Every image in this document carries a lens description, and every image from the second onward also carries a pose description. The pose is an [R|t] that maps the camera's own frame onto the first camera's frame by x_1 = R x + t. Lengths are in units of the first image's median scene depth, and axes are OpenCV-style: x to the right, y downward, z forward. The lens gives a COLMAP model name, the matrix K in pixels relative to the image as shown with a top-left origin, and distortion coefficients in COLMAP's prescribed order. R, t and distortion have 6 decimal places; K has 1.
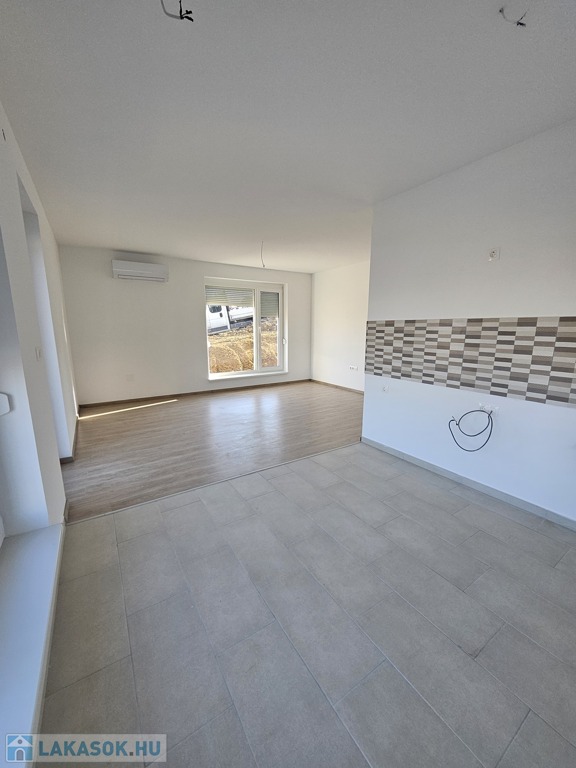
lens RADIAL K [[304.2, 0, 288.0], [0, 304.2, 384.0], [0, 0, 1]] dist [0.000653, 0.000041]
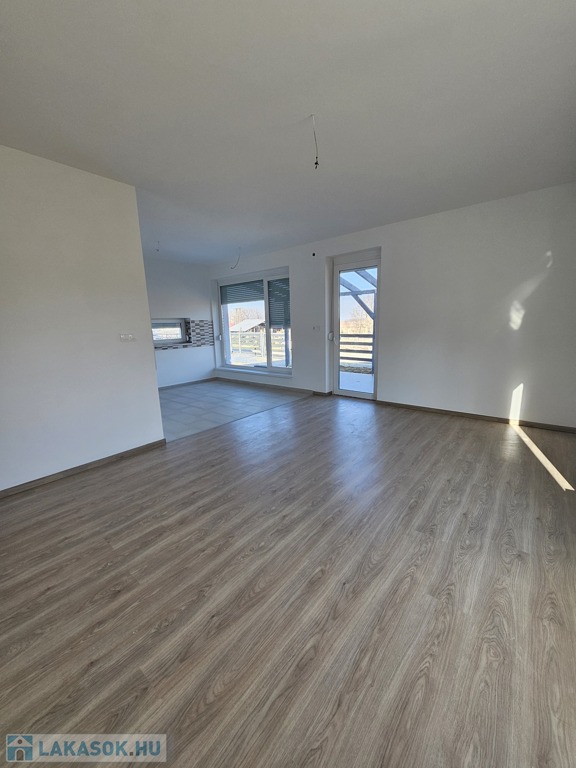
lens RADIAL K [[304.2, 0, 288.0], [0, 304.2, 384.0], [0, 0, 1]] dist [0.000653, 0.000041]
pose [[-0.952260, 0.085987, -0.292928, 0.190268], [-0.027922, 0.930962, 0.364048, -0.451566], [0.304008, 0.354847, -0.884117, 2.555971]]
